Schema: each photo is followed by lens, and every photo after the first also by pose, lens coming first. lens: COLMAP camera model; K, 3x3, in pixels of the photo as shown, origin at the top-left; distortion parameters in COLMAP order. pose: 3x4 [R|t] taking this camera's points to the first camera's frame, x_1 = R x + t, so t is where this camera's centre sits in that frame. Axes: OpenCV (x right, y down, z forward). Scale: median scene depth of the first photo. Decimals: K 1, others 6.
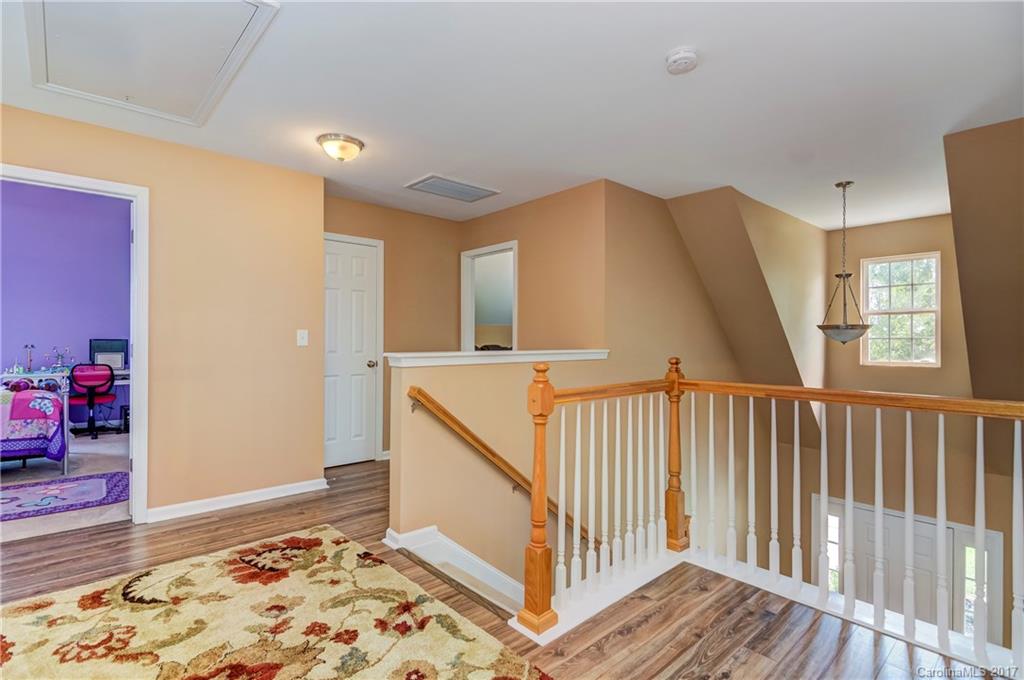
lens RADIAL K [[497.8, 0, 503.8], [0, 497.8, 341.3], [0, 0, 1]] dist [0.000486, -0.000760]
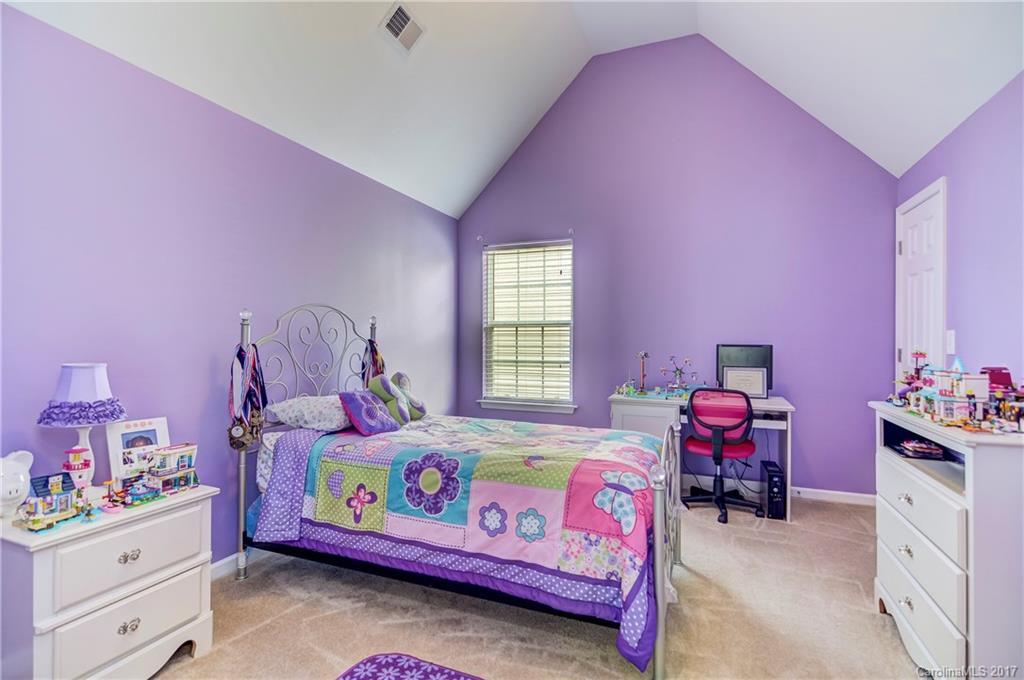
lens RADIAL K [[490.7, 0, 507.2], [0, 490.7, 340.6], [0, 0, 1]] dist [0.005009, -0.000526]
pose [[0.445706, -0.001783, -0.895178, -0.430472], [0.001574, 0.999998, -0.001209, -0.009721], [0.895178, -0.000870, 0.445708, 0.531084]]
